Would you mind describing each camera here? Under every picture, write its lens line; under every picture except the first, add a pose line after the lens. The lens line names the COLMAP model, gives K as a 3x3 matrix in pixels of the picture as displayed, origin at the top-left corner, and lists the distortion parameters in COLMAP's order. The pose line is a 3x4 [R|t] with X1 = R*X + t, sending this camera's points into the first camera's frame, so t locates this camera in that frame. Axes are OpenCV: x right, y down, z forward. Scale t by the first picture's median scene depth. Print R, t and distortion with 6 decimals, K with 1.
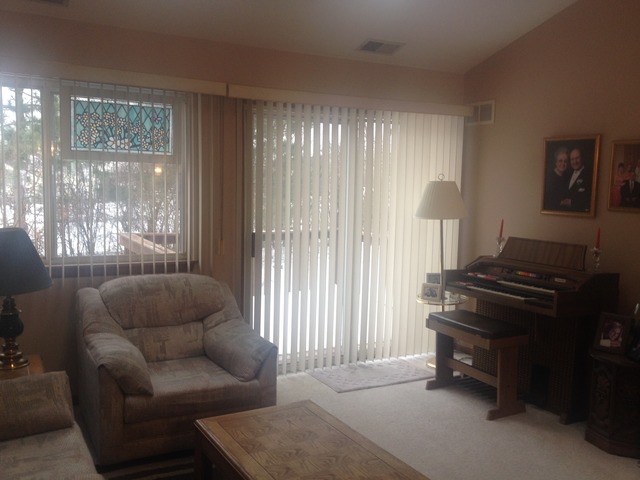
lens RADIAL K [[613.5, 0, 320.0], [0, 613.5, 240.0], [0, 0, 1]] dist [0.072512, 0.003261]
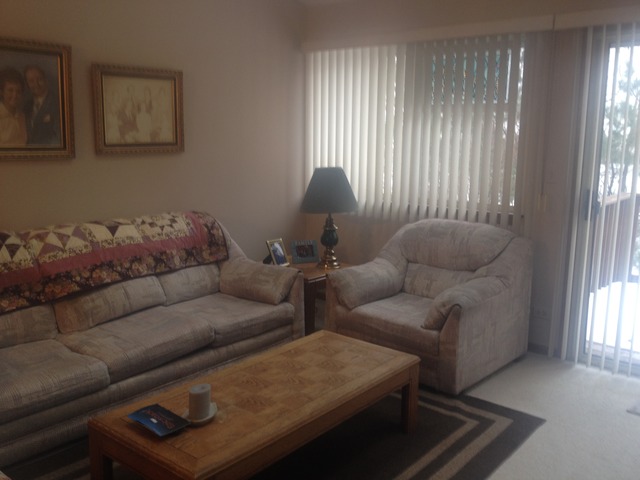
lens RADIAL K [[613.5, 0, 320.0], [0, 613.5, 240.0], [0, 0, 1]] dist [0.072512, 0.003261]
pose [[0.354839, 0.142960, -0.923933, 0.711256], [-0.094239, 0.988676, 0.116785, -0.013092], [0.930166, 0.045630, 0.364294, 0.462333]]
